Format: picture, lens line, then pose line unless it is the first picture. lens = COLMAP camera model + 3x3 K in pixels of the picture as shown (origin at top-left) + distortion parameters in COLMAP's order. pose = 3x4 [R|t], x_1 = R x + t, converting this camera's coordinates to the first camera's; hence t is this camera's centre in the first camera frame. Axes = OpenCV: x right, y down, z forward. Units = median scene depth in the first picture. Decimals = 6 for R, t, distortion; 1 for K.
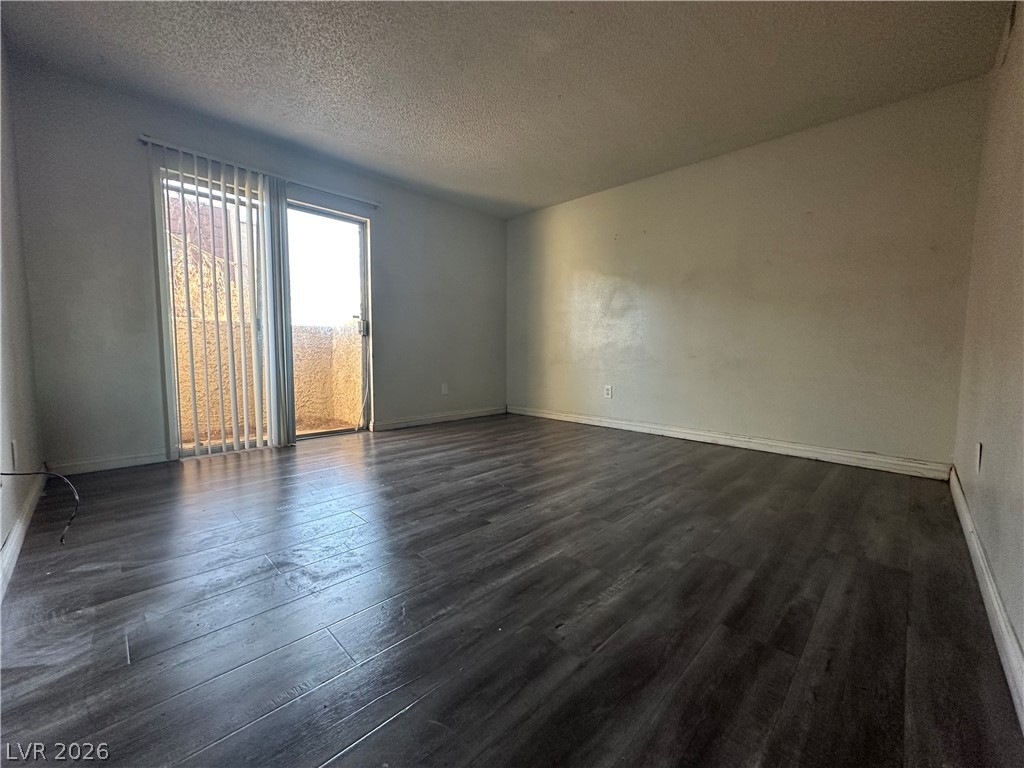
lens RADIAL K [[406.7, 0, 509.3], [0, 406.7, 382.5], [0, 0, 1]] dist [-0.002248, 0.000599]
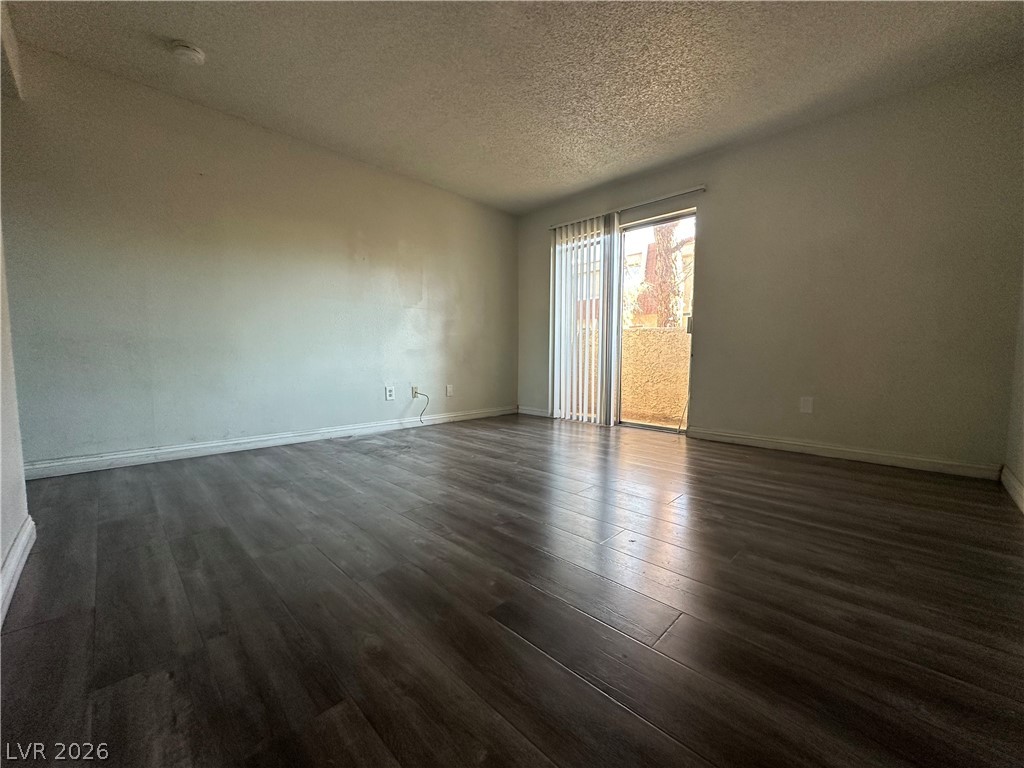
lens RADIAL K [[406.7, 0, 520.6], [0, 406.7, 390.1], [0, 0, 1]] dist [-0.002248, 0.000599]
pose [[0.008718, 0.079174, -0.996823, 1.032085], [-0.077899, 0.993885, 0.078259, -0.049514], [0.996923, 0.076969, 0.014832, 1.055530]]
